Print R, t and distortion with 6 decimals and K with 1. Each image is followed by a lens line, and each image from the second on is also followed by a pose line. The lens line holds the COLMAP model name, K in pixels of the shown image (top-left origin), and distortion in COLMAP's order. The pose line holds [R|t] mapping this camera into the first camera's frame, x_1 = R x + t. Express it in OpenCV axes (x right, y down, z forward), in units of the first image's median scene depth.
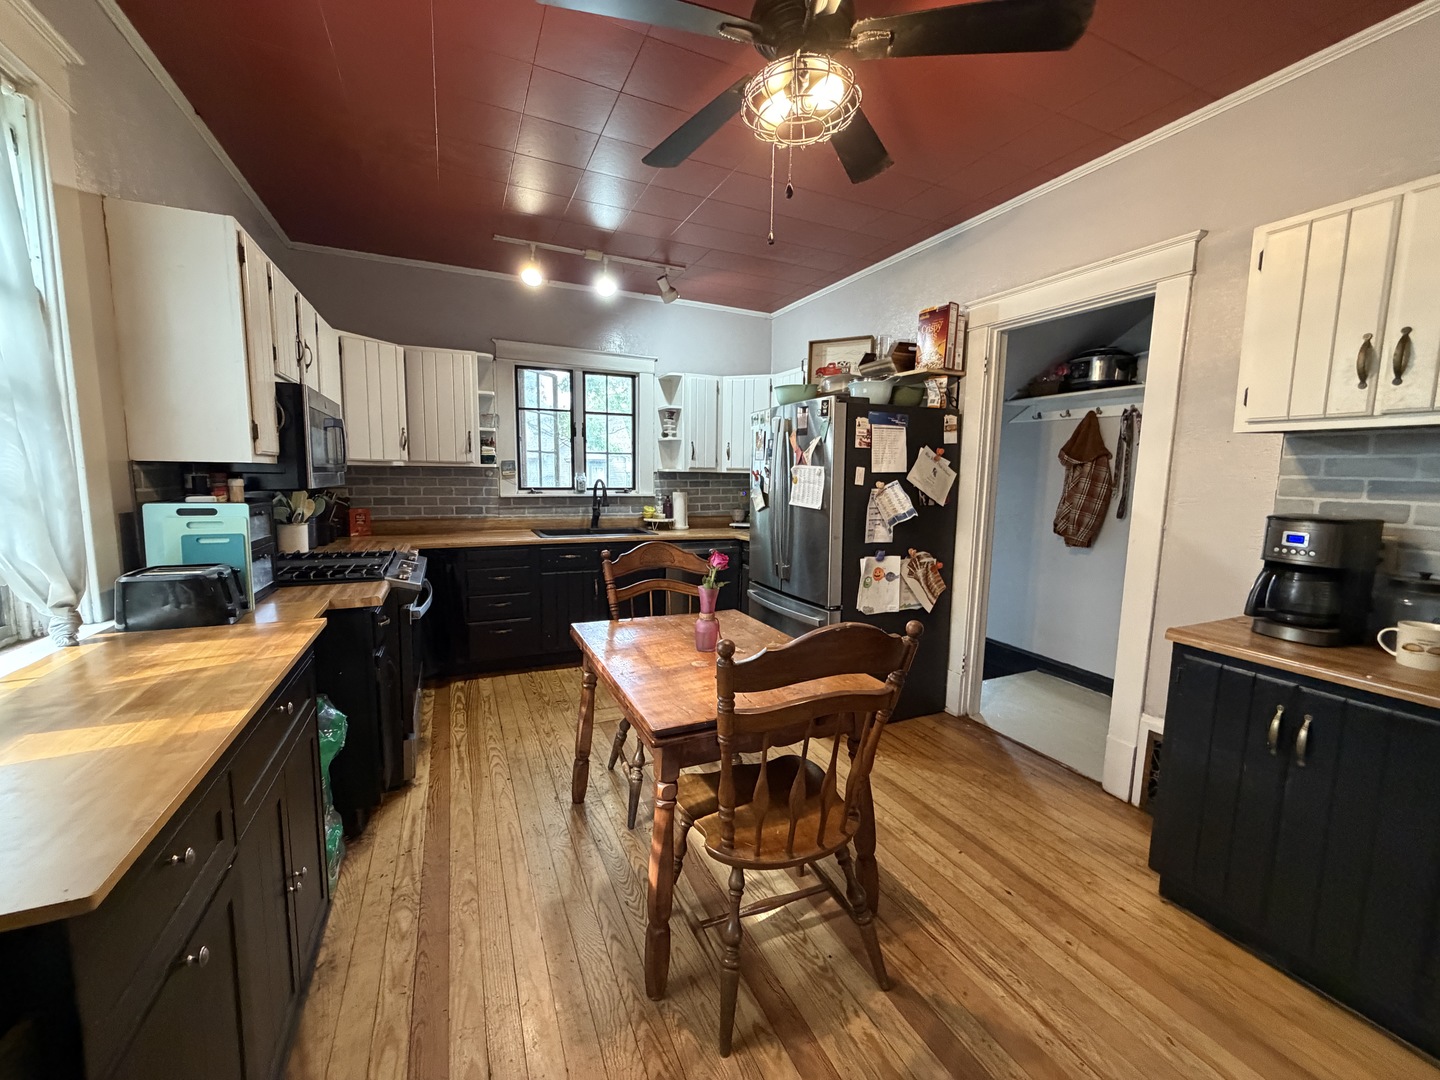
lens RADIAL K [[573.2, 0, 714.1], [0, 573.2, 539.6], [0, 0, 1]] dist [0.001821, 0.000027]
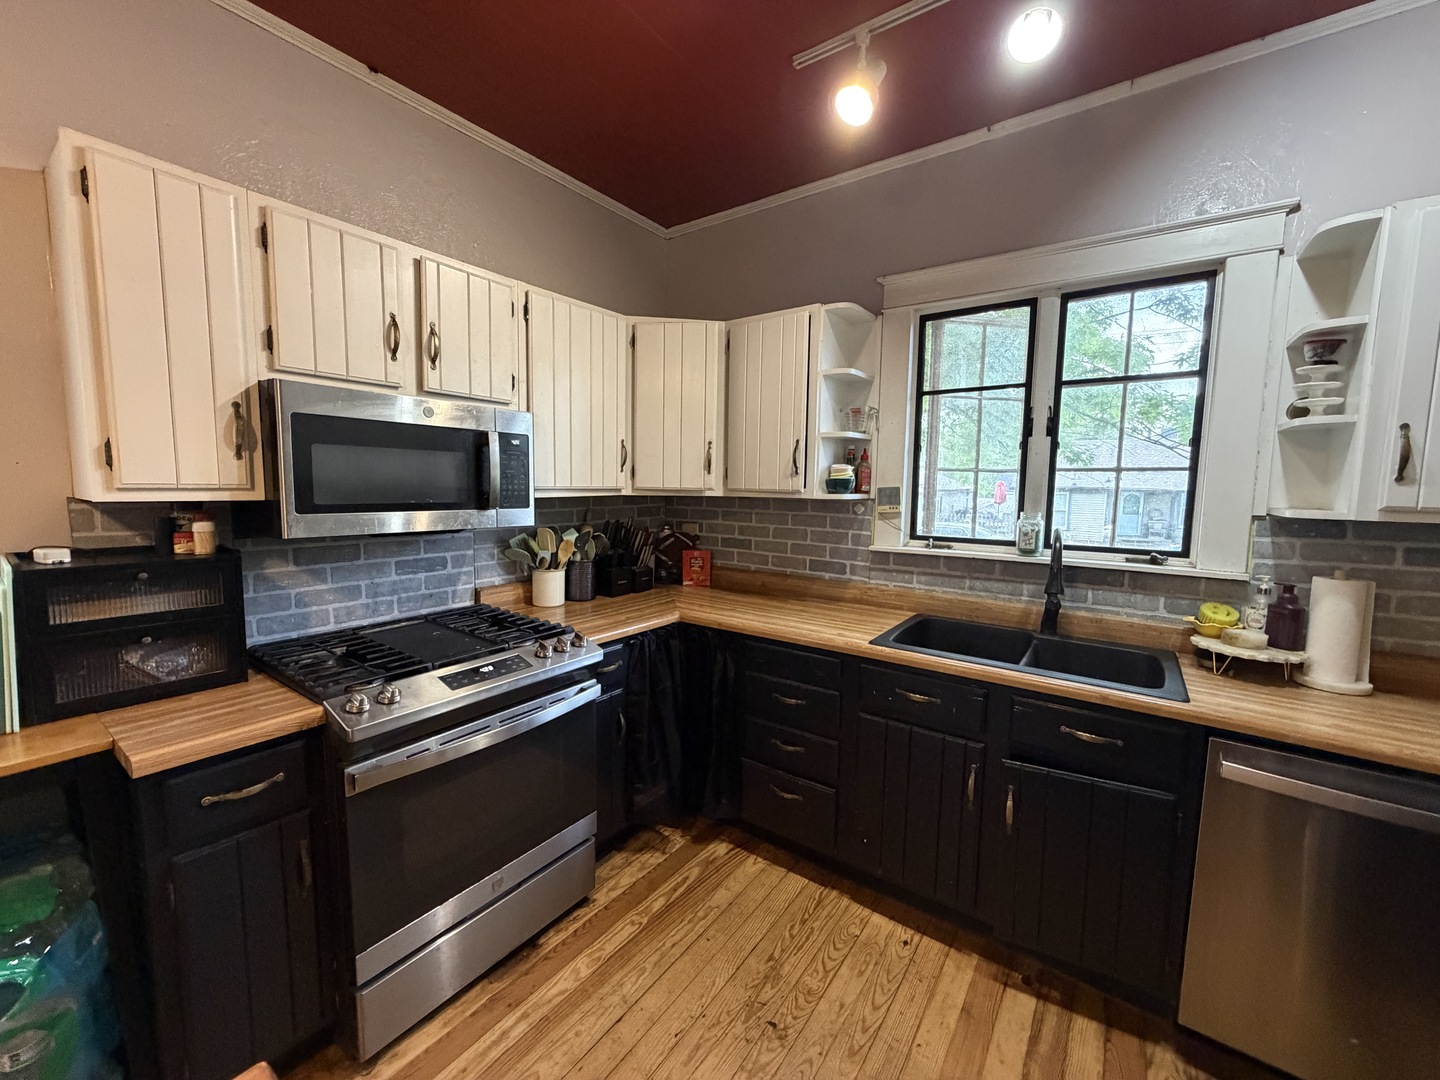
lens RADIAL K [[573.2, 0, 714.1], [0, 573.2, 539.6], [0, 0, 1]] dist [0.001821, 0.000027]
pose [[0.491118, 0.077607, -0.867629, 0.062929], [-0.110445, 0.993533, 0.026352, -0.096198], [0.864063, 0.082884, 0.496513, 0.669303]]
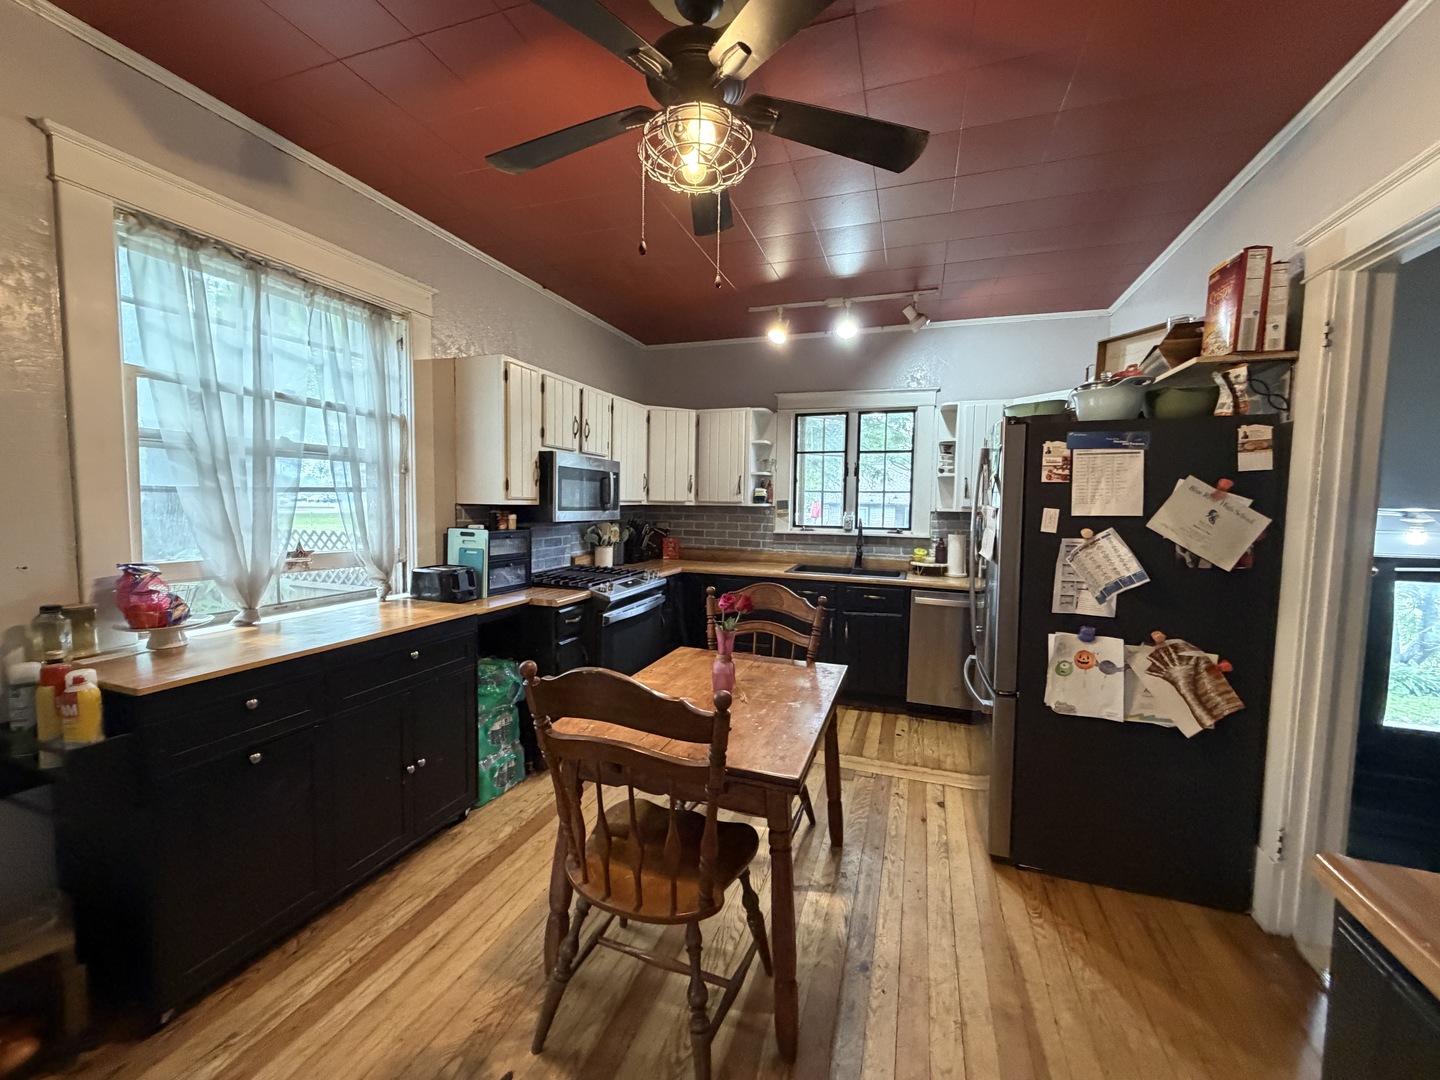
lens RADIAL K [[573.2, 0, 714.1], [0, 573.2, 539.6], [0, 0, 1]] dist [0.001821, 0.000027]
pose [[0.720965, 0.042746, -0.691652, 0.364629], [-0.087250, 0.995752, -0.029406, -0.021897], [0.687457, 0.081547, 0.721632, 0.141269]]
